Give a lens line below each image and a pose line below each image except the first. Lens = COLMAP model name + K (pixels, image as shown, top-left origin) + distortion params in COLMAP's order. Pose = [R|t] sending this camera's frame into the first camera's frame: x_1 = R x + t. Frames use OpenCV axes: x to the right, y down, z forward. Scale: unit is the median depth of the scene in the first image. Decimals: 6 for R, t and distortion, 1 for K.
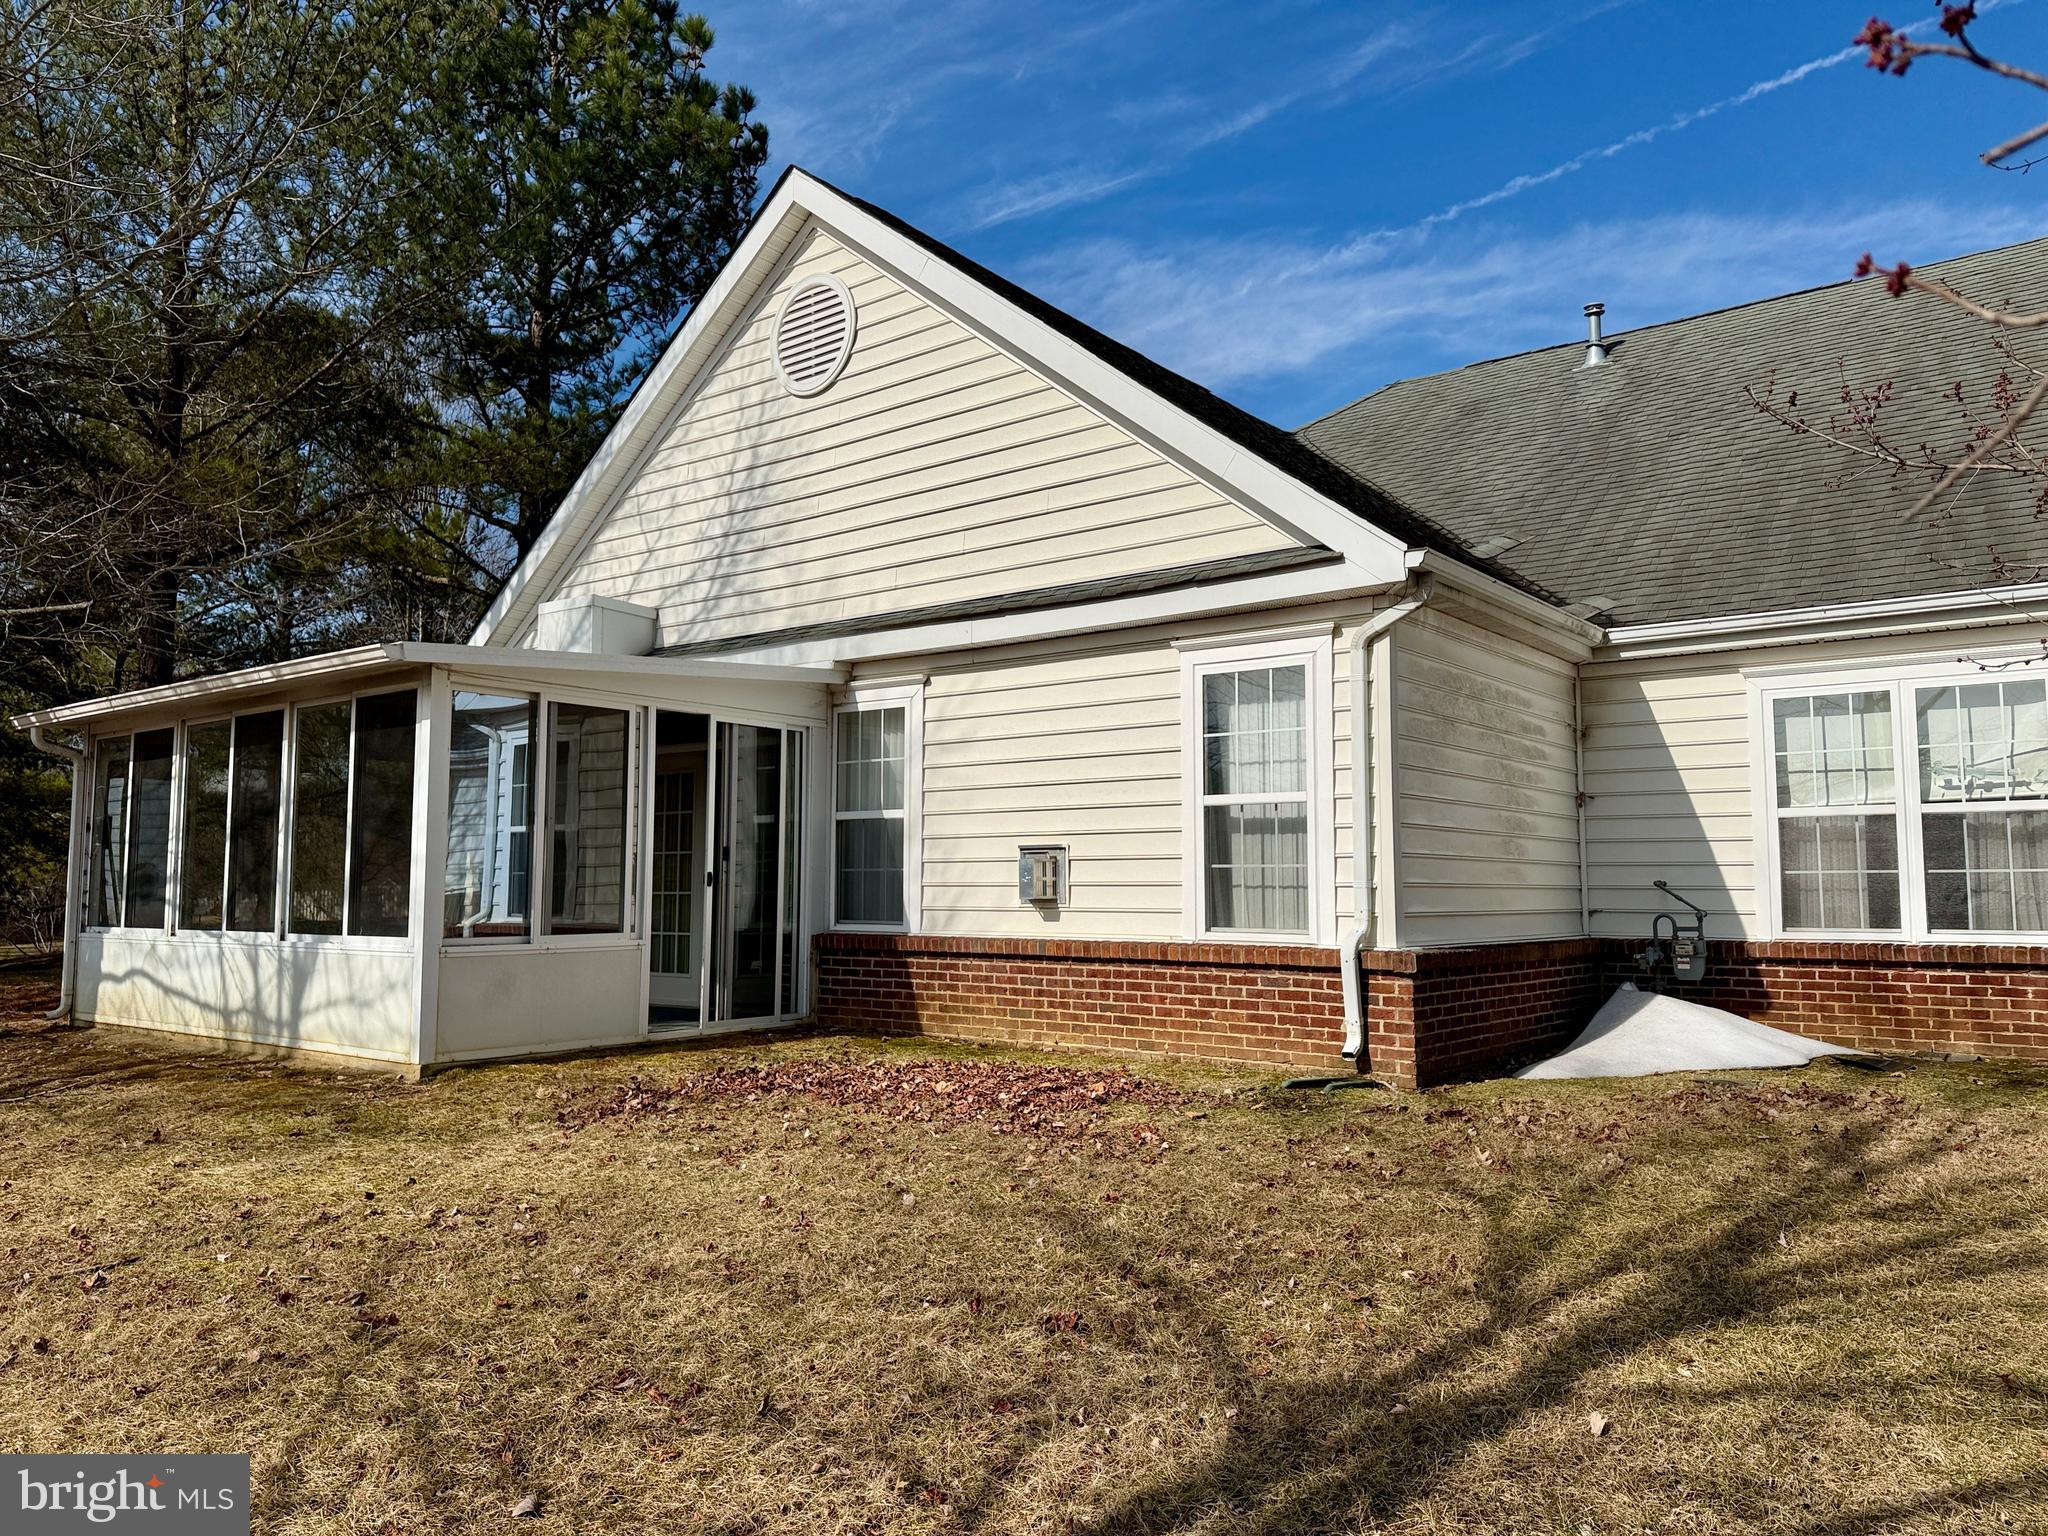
lens RADIAL K [[1426.9, 0, 1024.0], [0, 1426.9, 768.0], [0, 0, 1]] dist [0.154641, -0.258237]
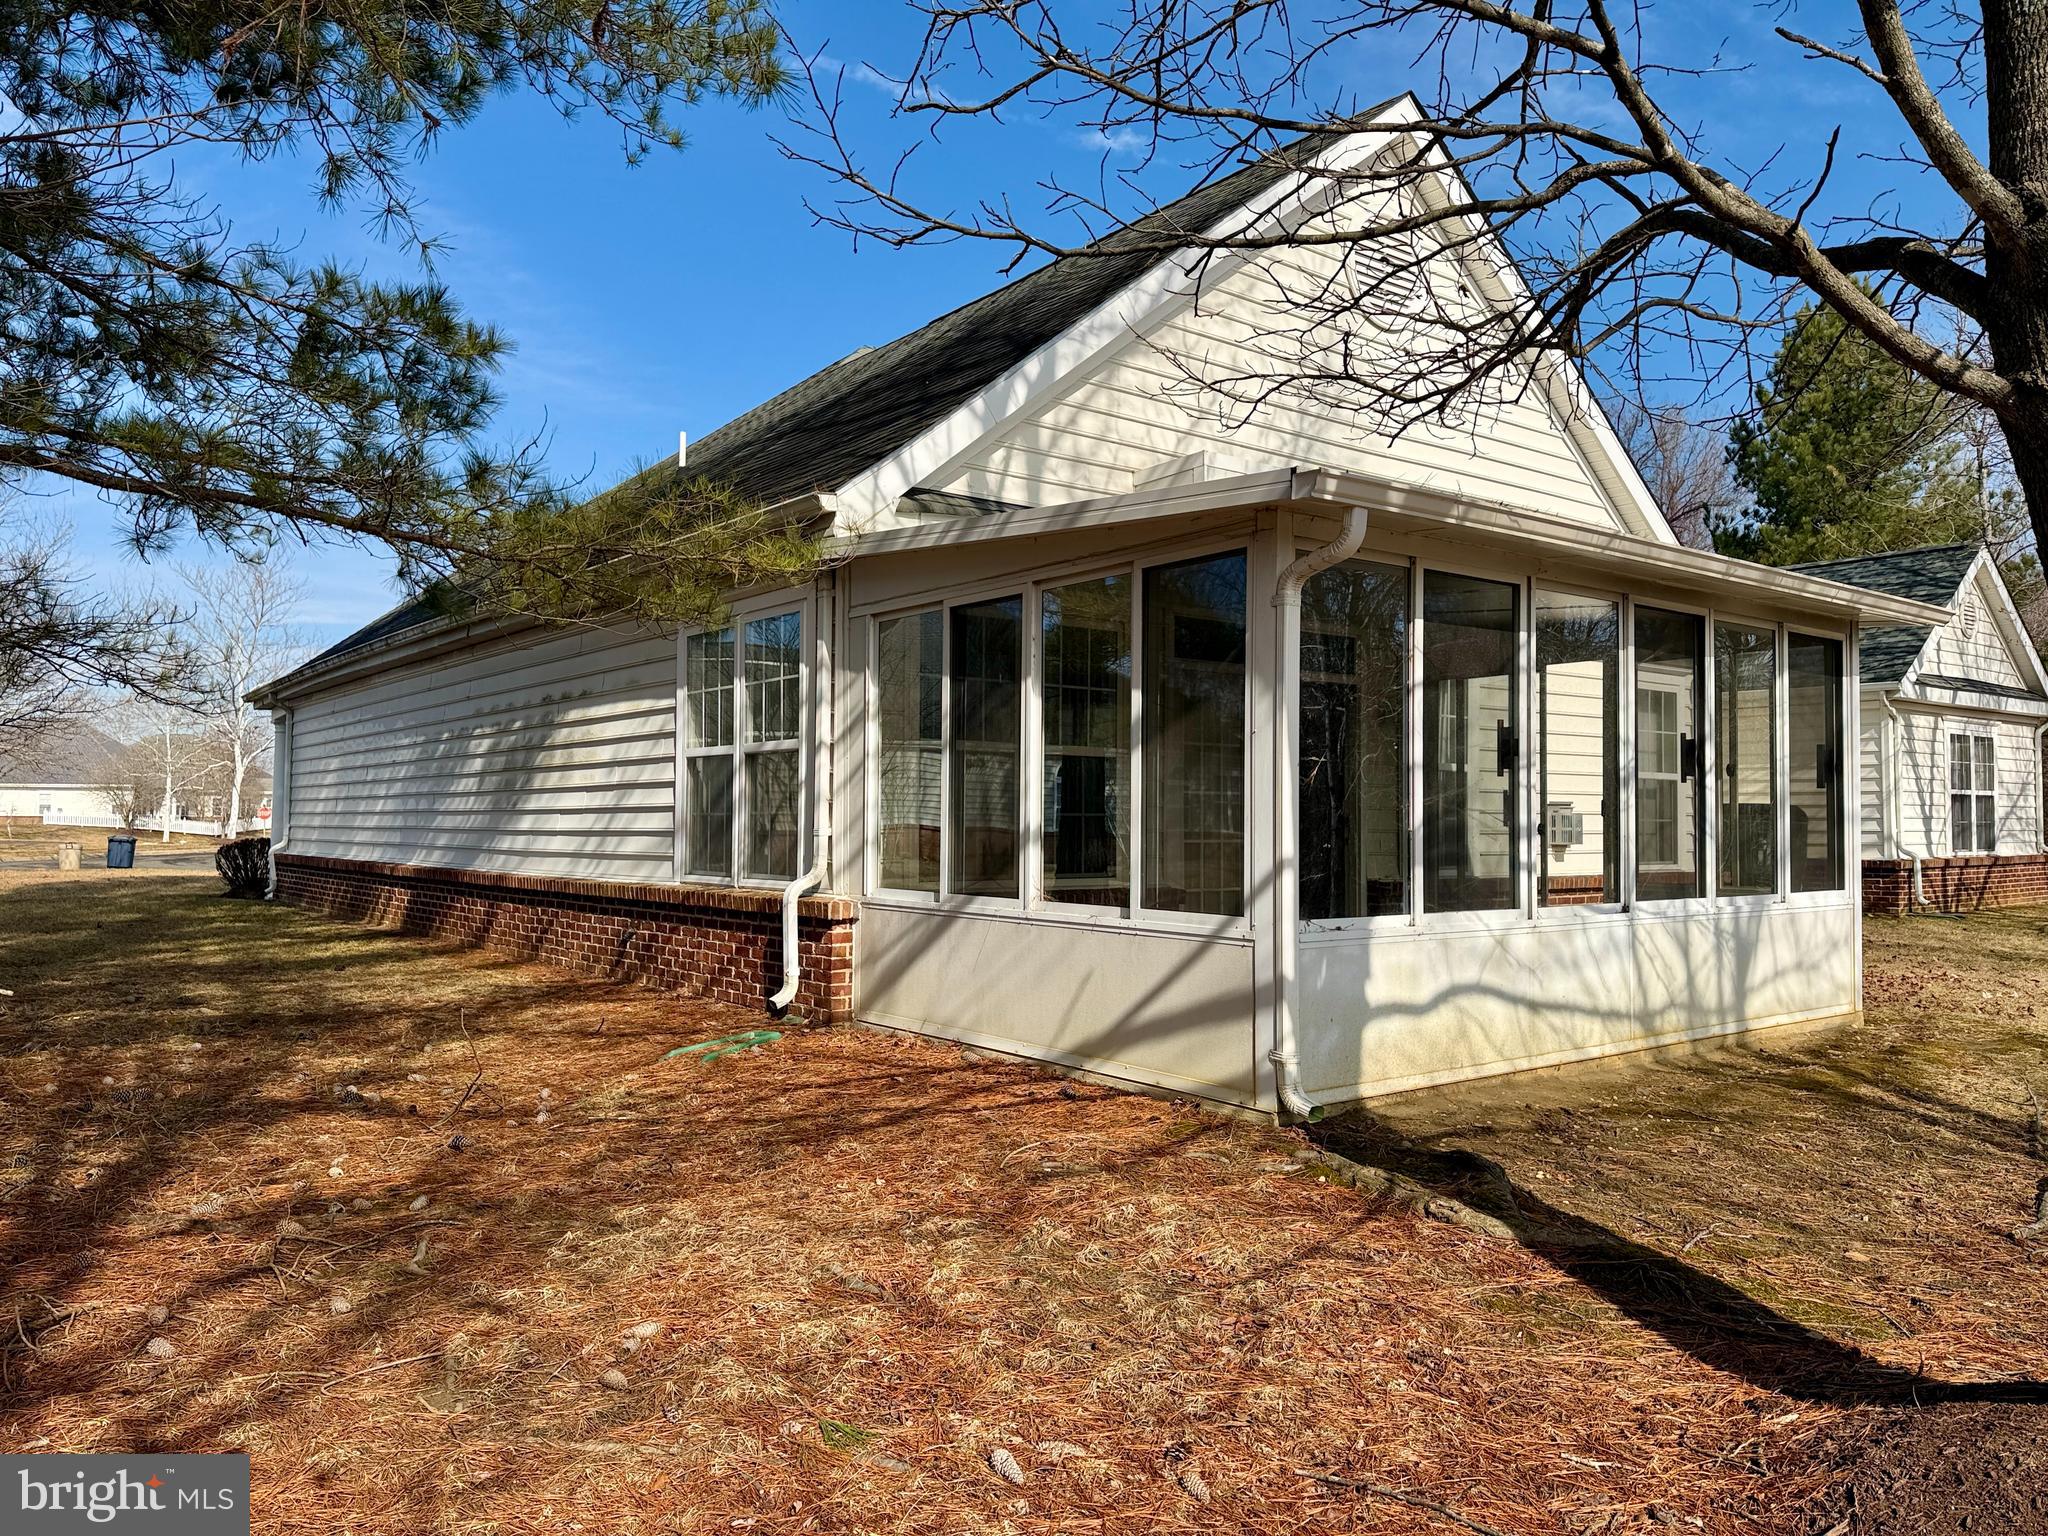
lens RADIAL K [[1426.9, 0, 1024.0], [0, 1426.9, 768.0], [0, 0, 1]] dist [0.154641, -0.258237]
pose [[0.247266, 0.032971, 0.968387, -1.354731], [-0.092943, 0.995620, -0.010167, 0.080389], [-0.964480, -0.087490, 0.249247, 1.140881]]
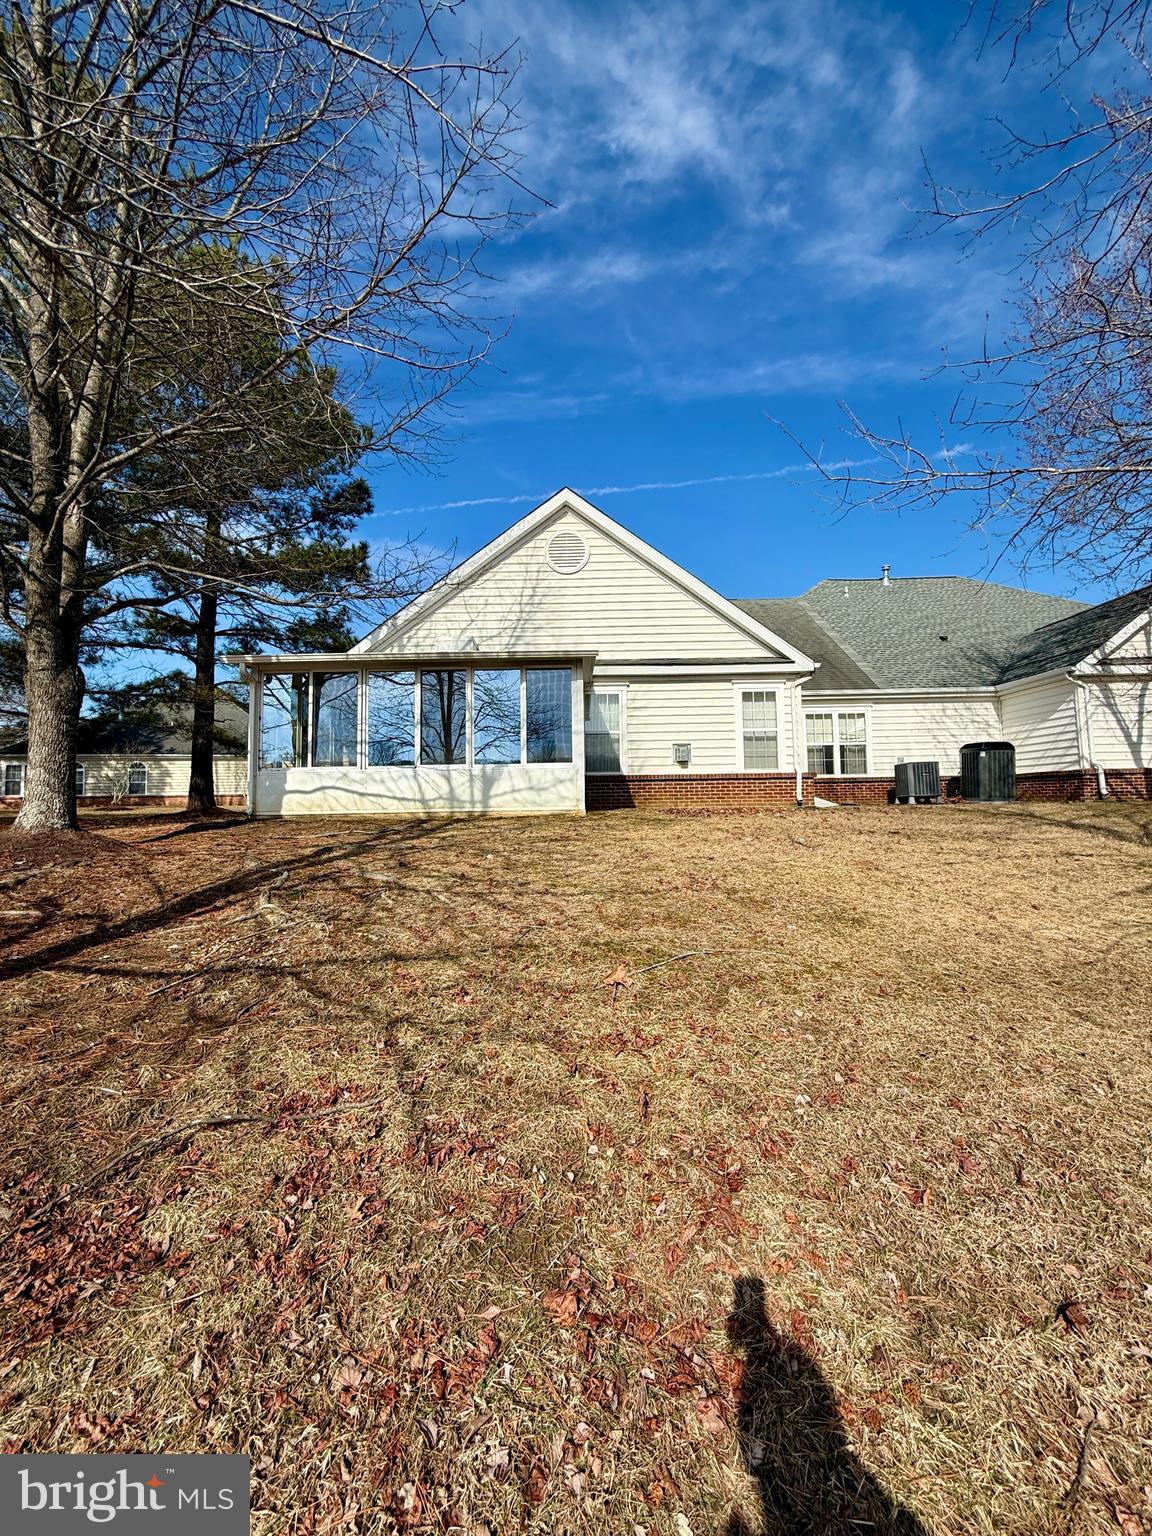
lens RADIAL K [[613.7, 0, 574.8], [0, 613.7, 760.4], [0, 0, 1]] dist [0.002516, 0.000350]
pose [[0.796083, 0.028731, 0.604505, -0.945223], [-0.035362, 0.999374, -0.000930, 0.098816], [-0.604153, -0.020636, 0.796601, 0.102780]]
